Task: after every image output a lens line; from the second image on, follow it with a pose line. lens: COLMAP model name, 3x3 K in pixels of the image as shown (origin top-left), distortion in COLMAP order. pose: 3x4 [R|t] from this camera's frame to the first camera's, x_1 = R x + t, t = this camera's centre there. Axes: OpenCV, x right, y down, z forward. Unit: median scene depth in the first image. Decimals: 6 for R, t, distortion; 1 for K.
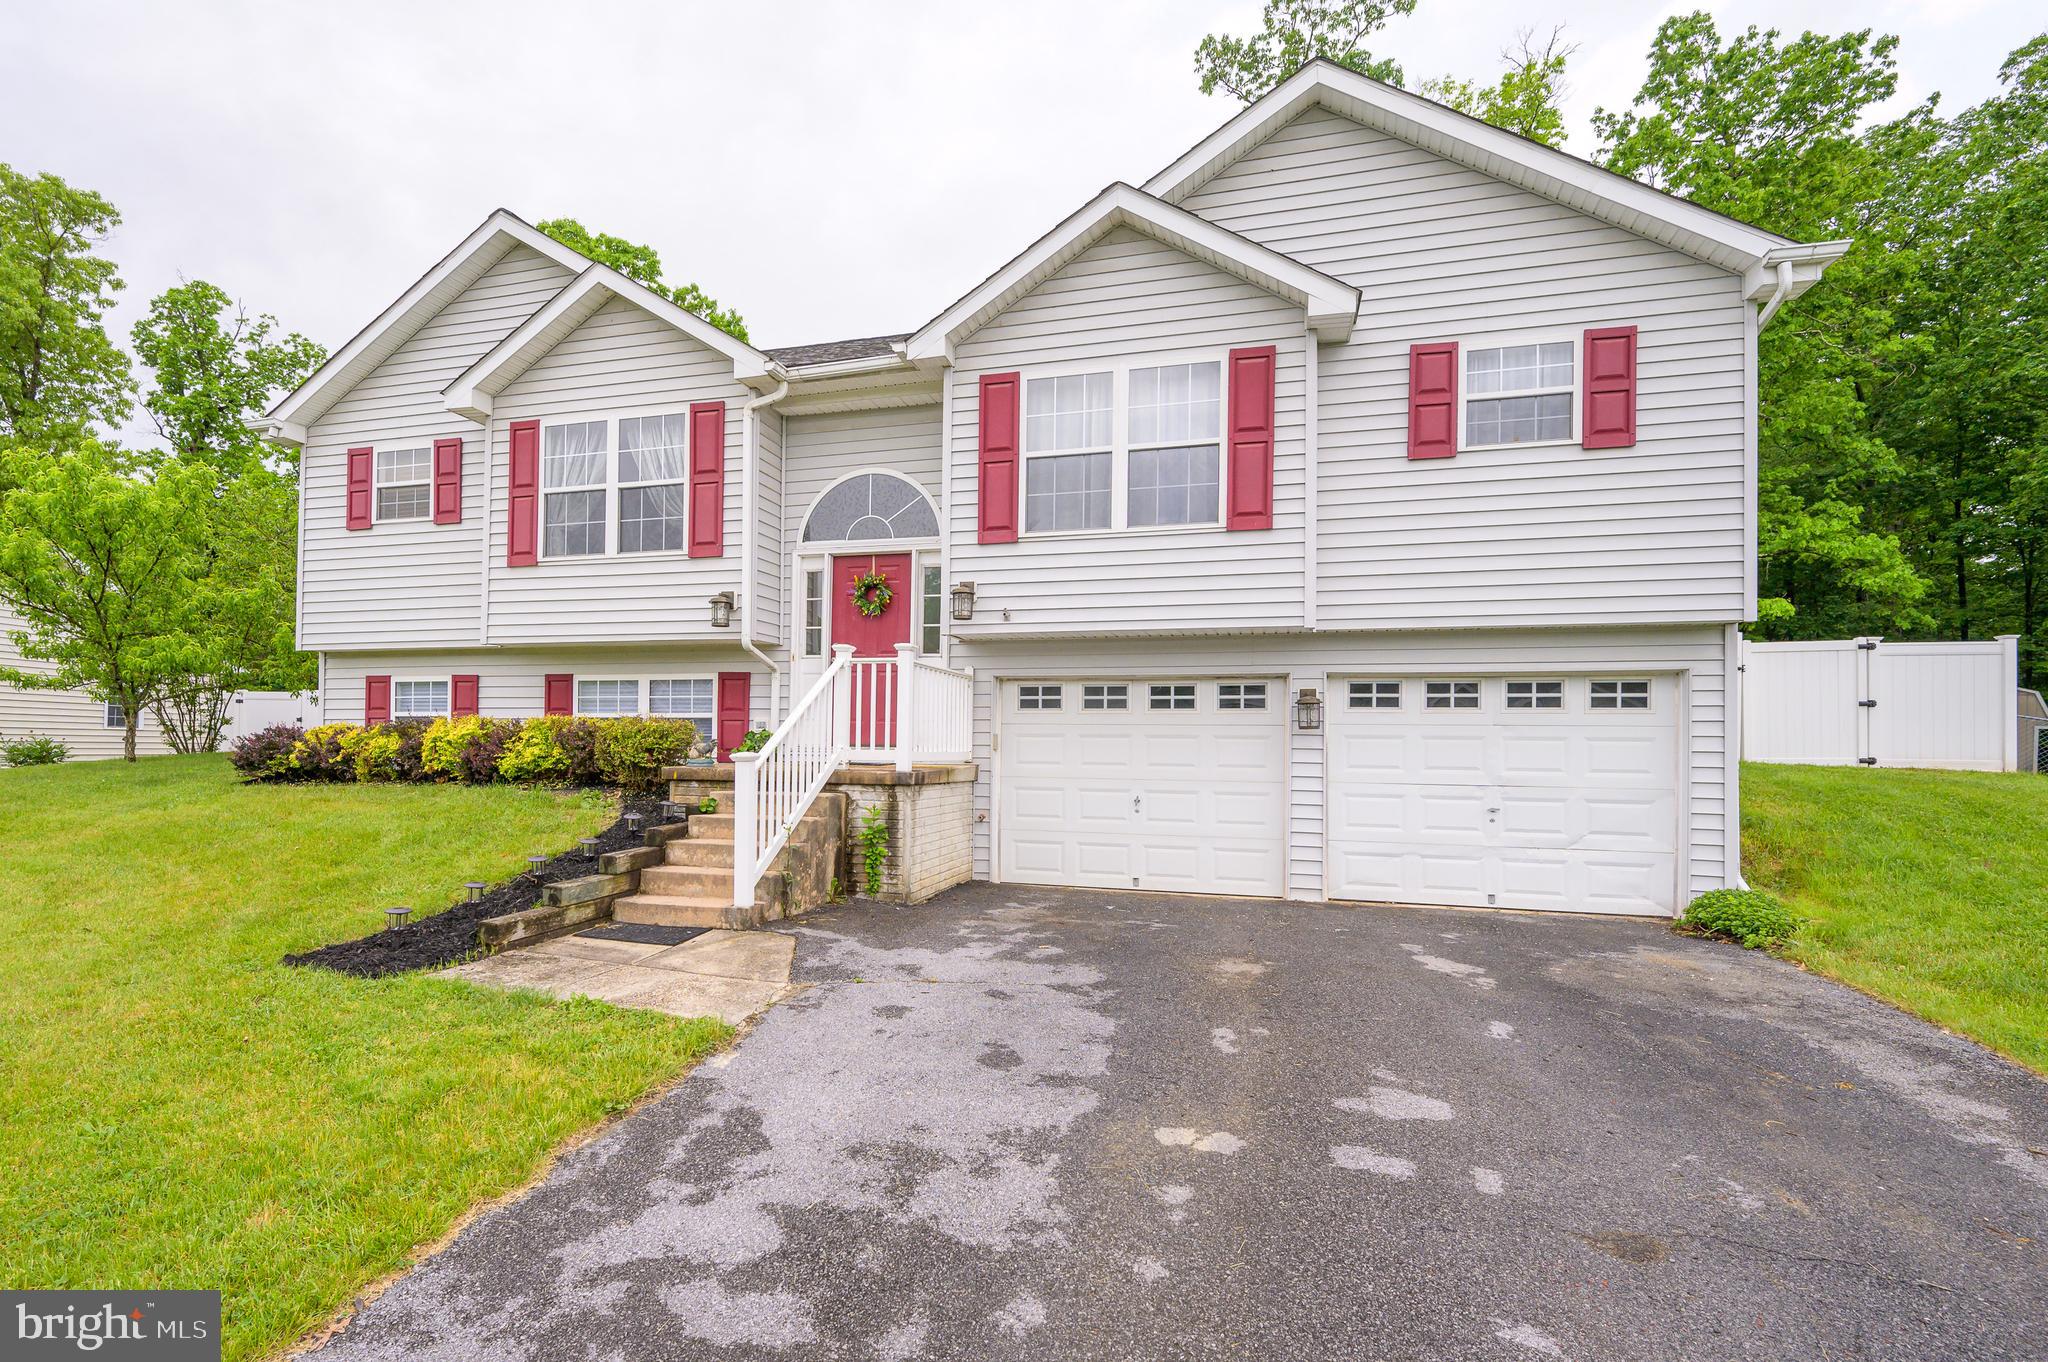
lens RADIAL K [[846.2, 0, 986.2], [0, 846.2, 750.4], [0, 0, 1]] dist [0.001881, -0.000234]
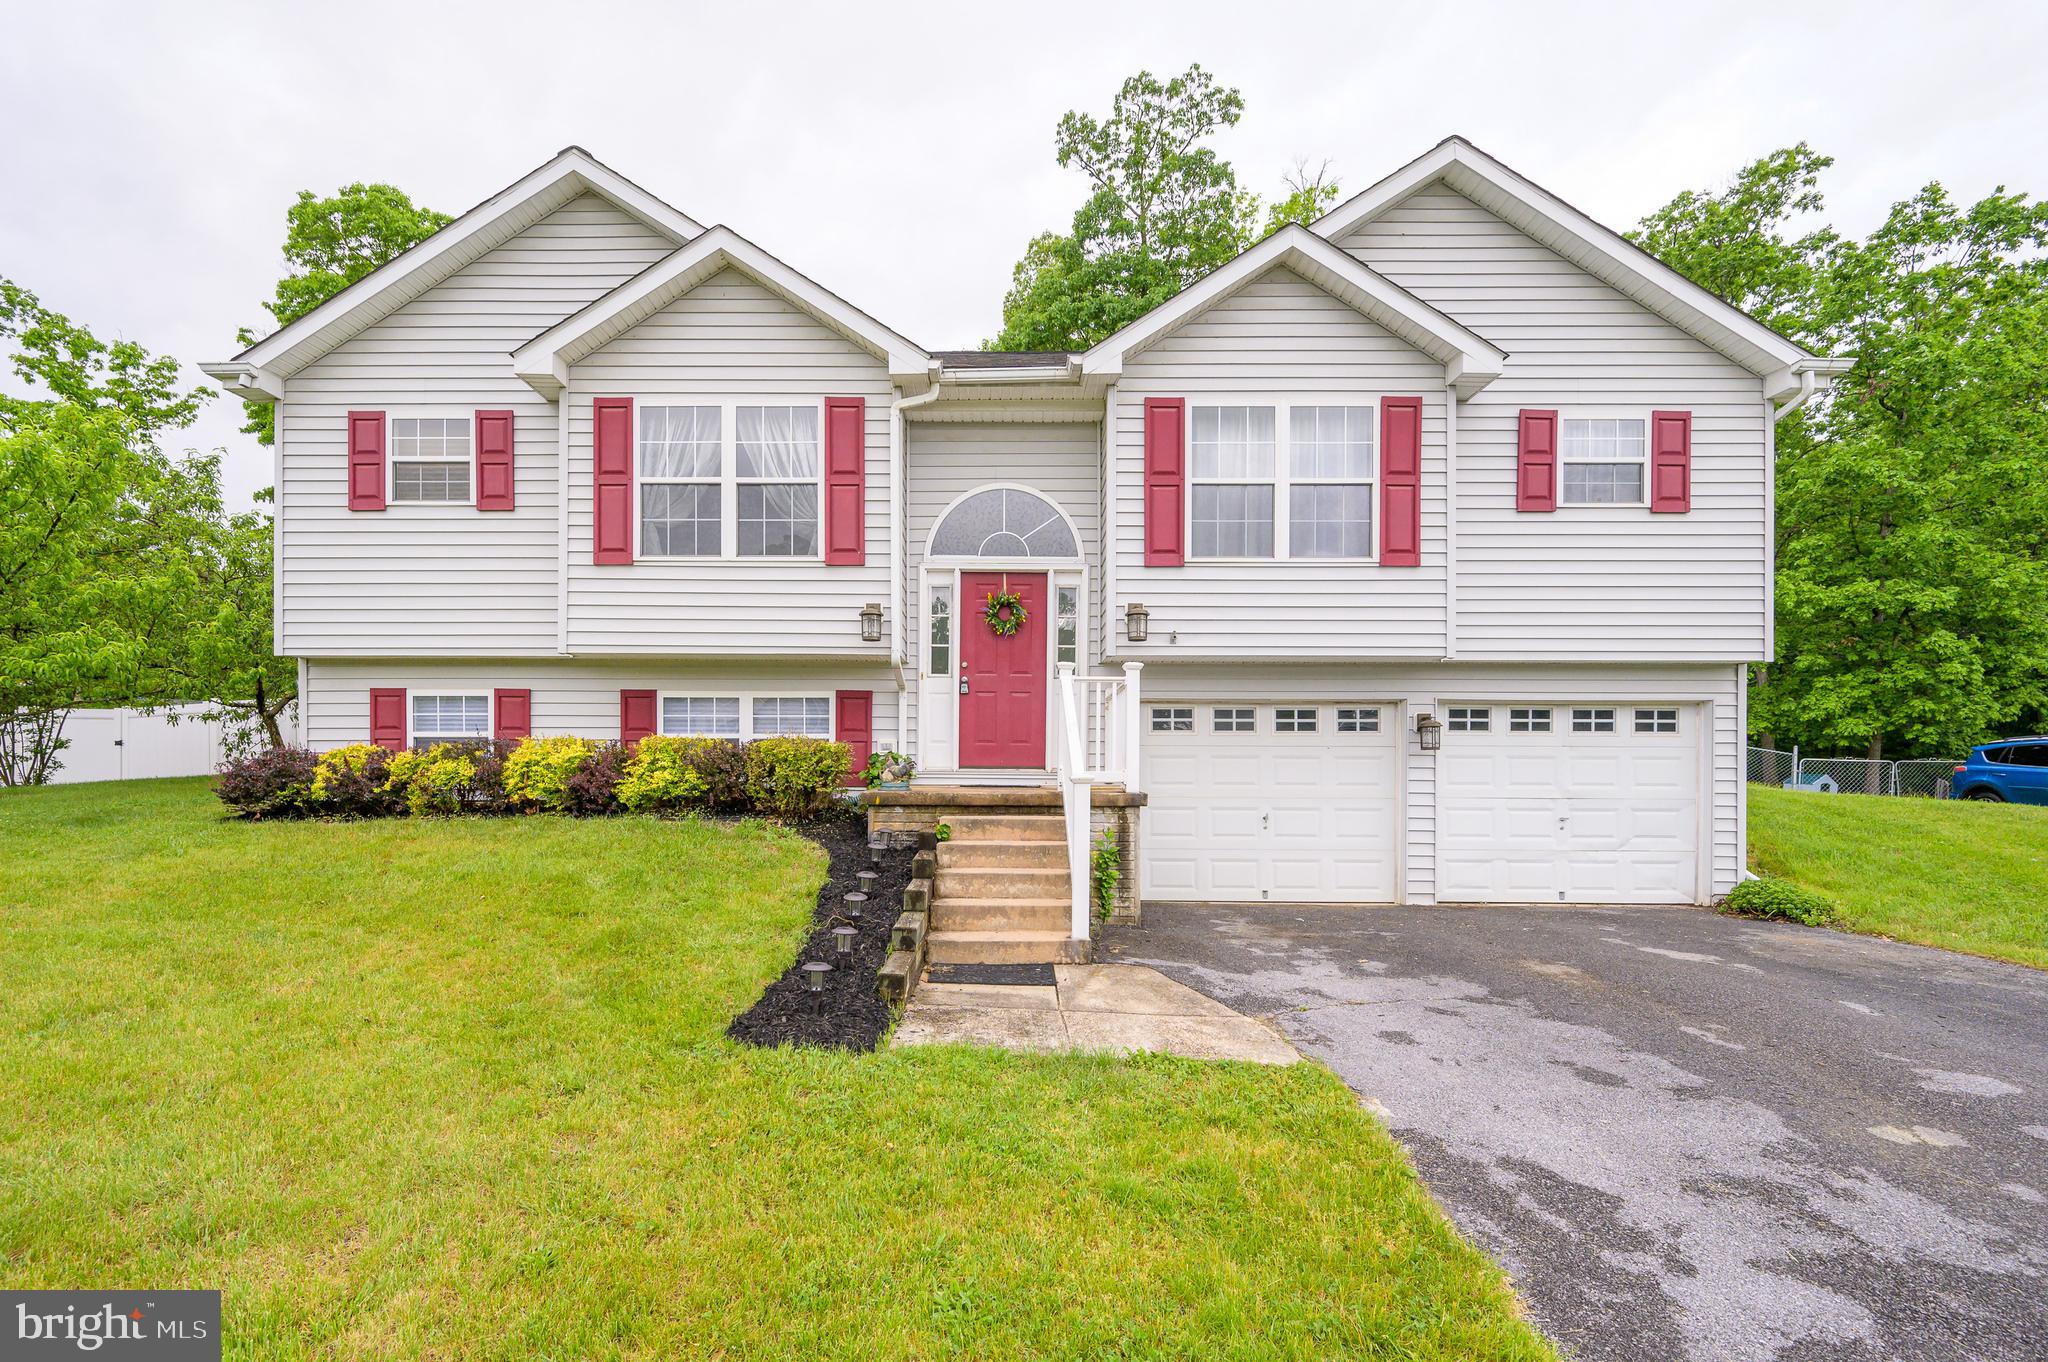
lens RADIAL K [[794.7, 0, 1011.7], [0, 794.7, 787.4], [0, 0, 1]] dist [0.001409, -0.000753]
pose [[0.971917, -0.012089, 0.235011, -0.367720], [0.007991, 0.999799, 0.018381, 0.000429], [-0.235186, -0.015986, 0.971819, 0.108296]]
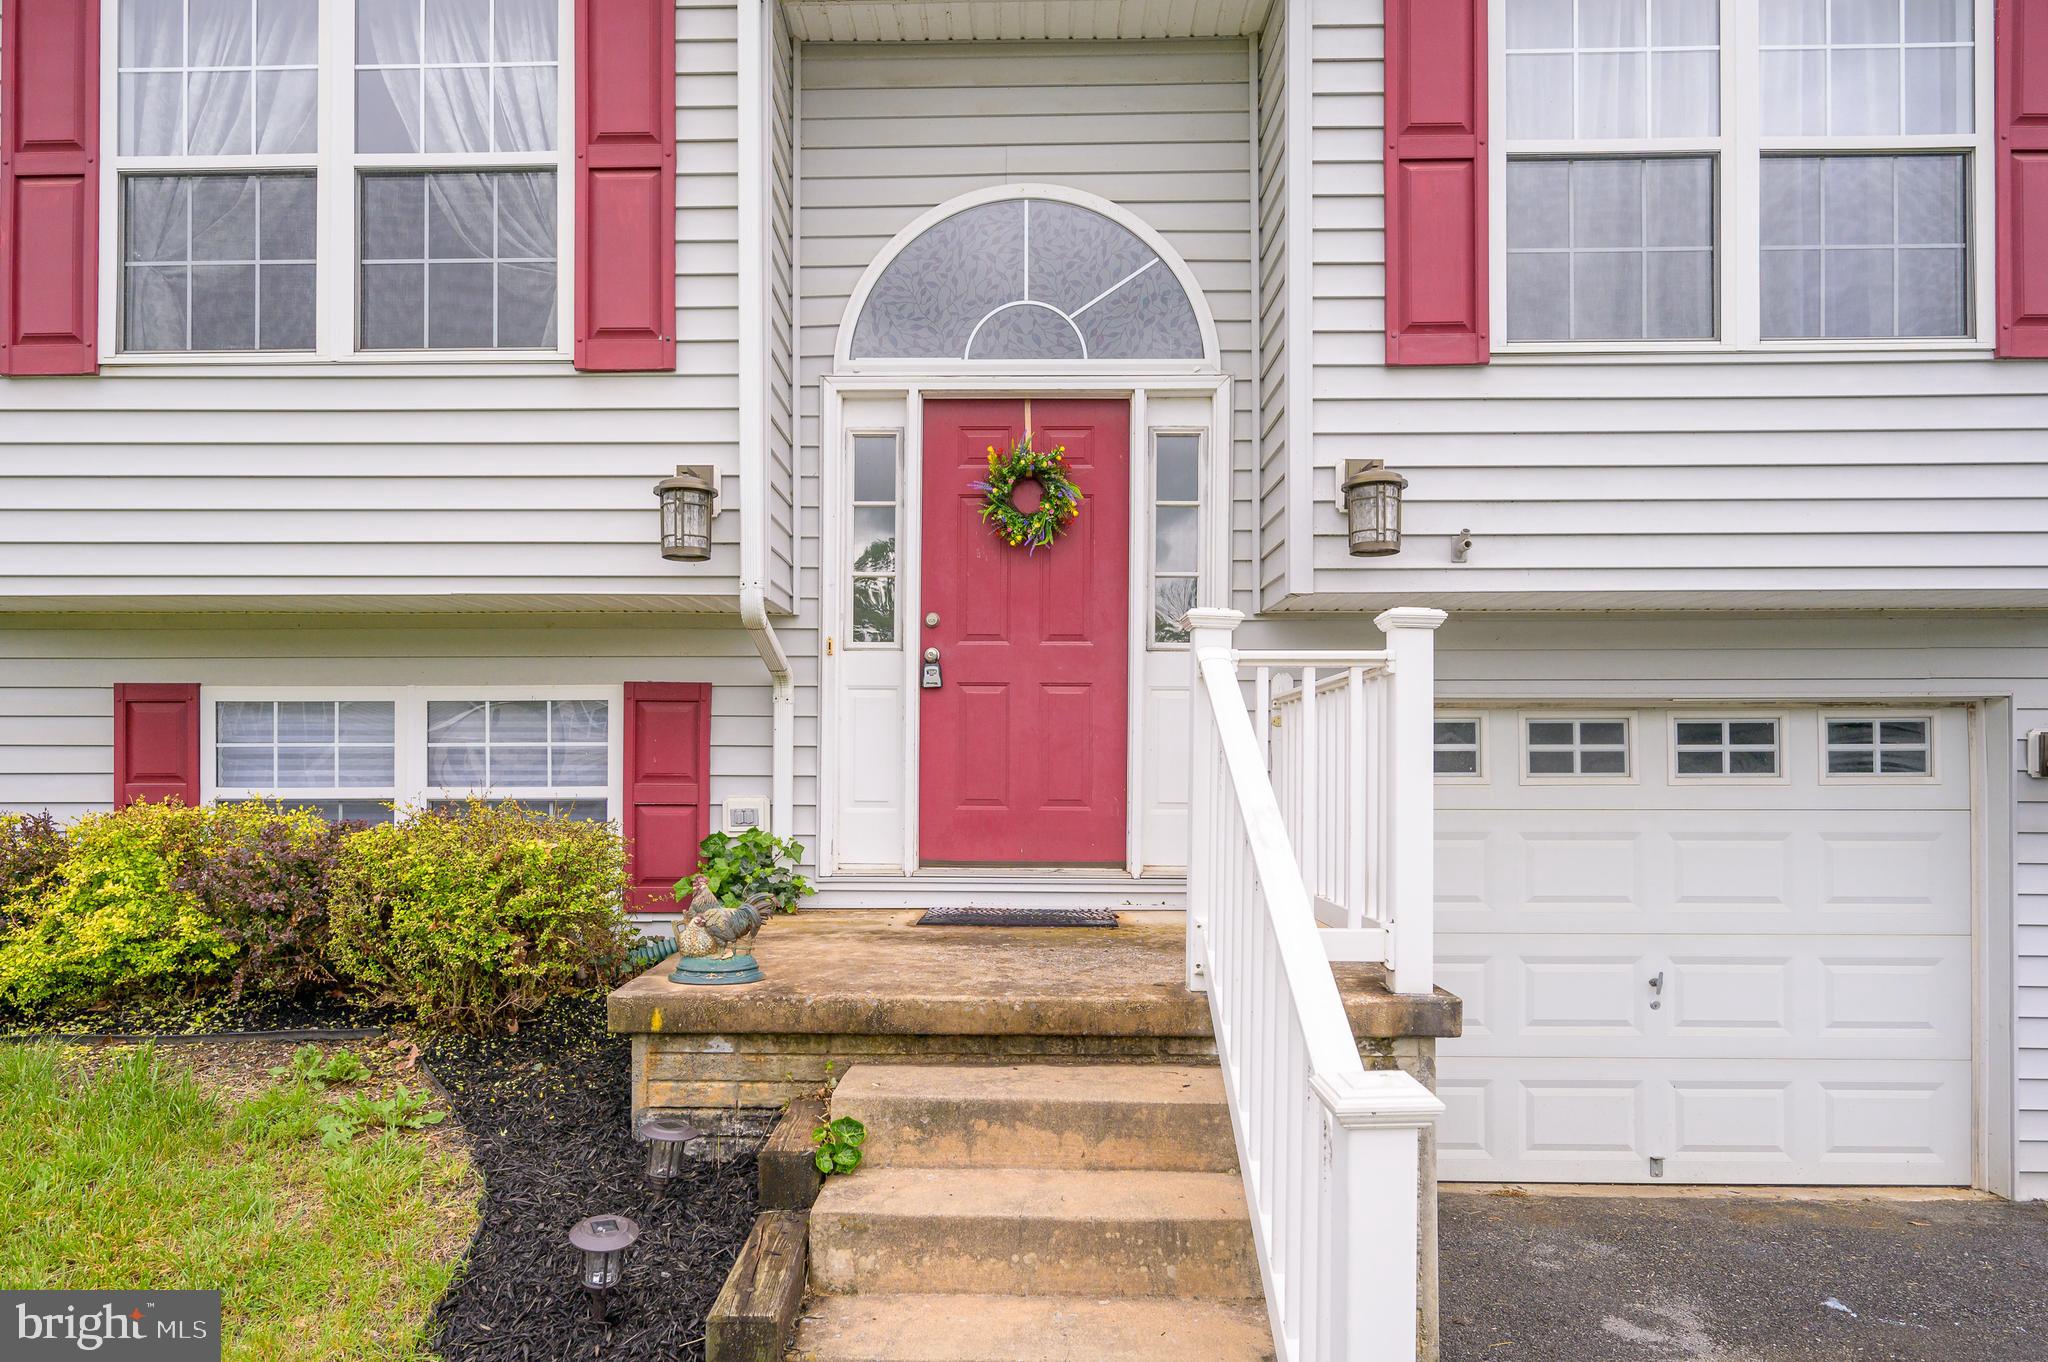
lens RADIAL K [[1191.0, 0, 999.8], [0, 1191.0, 786.6], [0, 0, 1]] dist [-0.001474, 0.002575]
pose [[0.978143, -0.010765, 0.207653, -0.286678], [0.010438, 0.999942, 0.002669, -0.048283], [-0.207669, -0.000443, 0.978199, 0.468236]]
